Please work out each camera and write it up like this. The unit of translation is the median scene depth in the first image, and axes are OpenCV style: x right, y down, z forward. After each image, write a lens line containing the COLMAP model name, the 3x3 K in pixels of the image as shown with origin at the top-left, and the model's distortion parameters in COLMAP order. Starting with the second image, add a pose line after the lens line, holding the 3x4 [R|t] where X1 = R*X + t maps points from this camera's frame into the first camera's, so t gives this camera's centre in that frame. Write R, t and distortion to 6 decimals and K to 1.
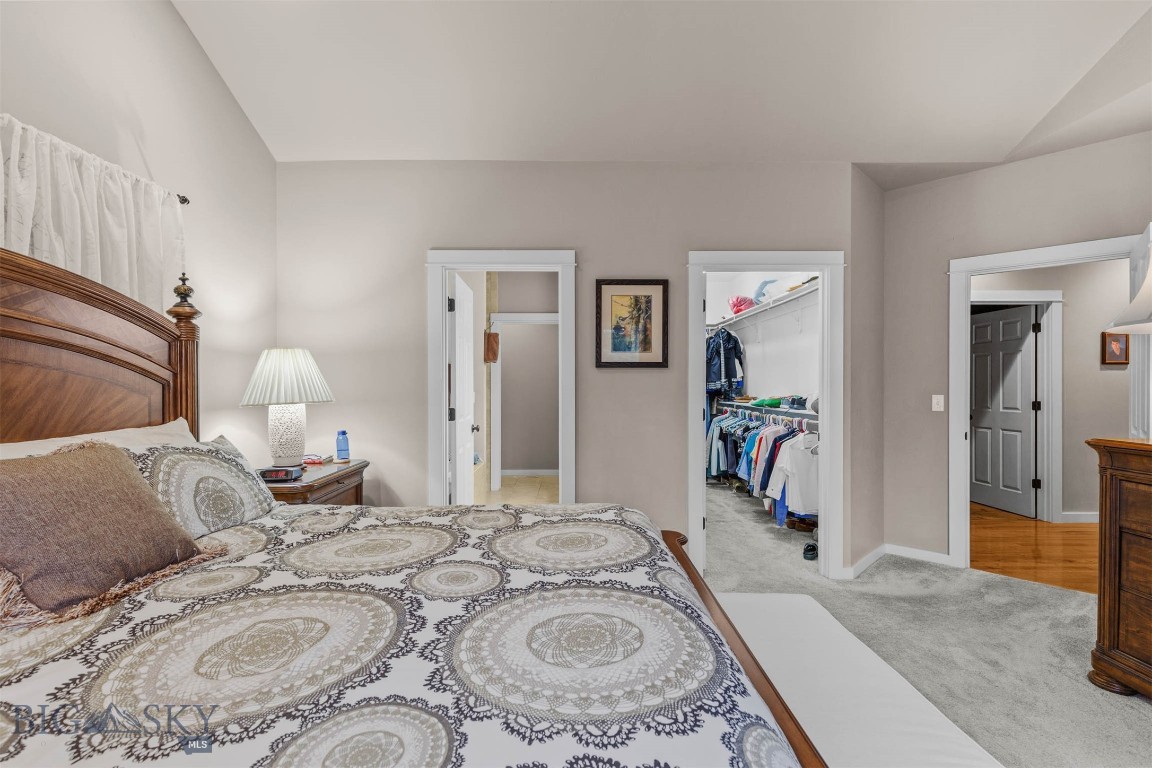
lens RADIAL K [[516.9, 0, 578.6], [0, 516.9, 384.5], [0, 0, 1]] dist [0.009019, -0.002369]
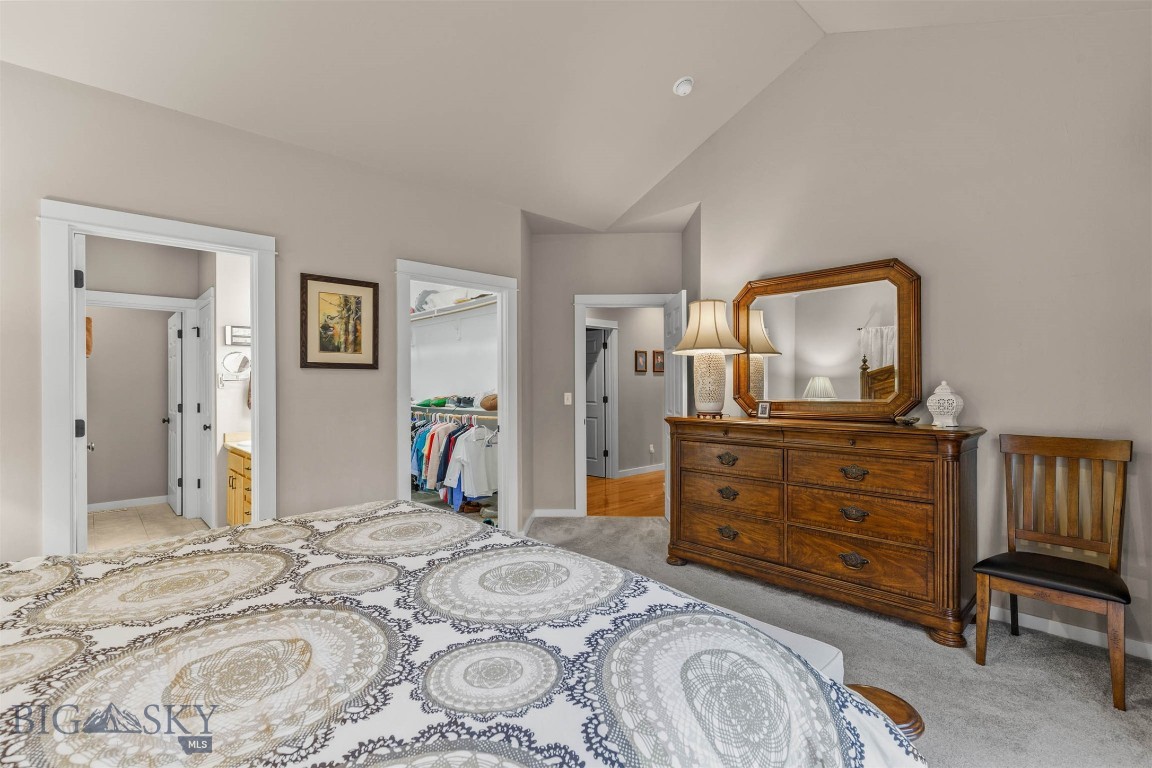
lens RADIAL K [[516.9, 0, 574.9], [0, 516.9, 386.7], [0, 0, 1]] dist [0.009019, -0.002369]
pose [[0.743222, -0.006026, 0.669017, -0.226597], [0.005740, 0.999980, 0.002631, 0.000872], [-0.669020, 0.001885, 0.743242, -0.018737]]
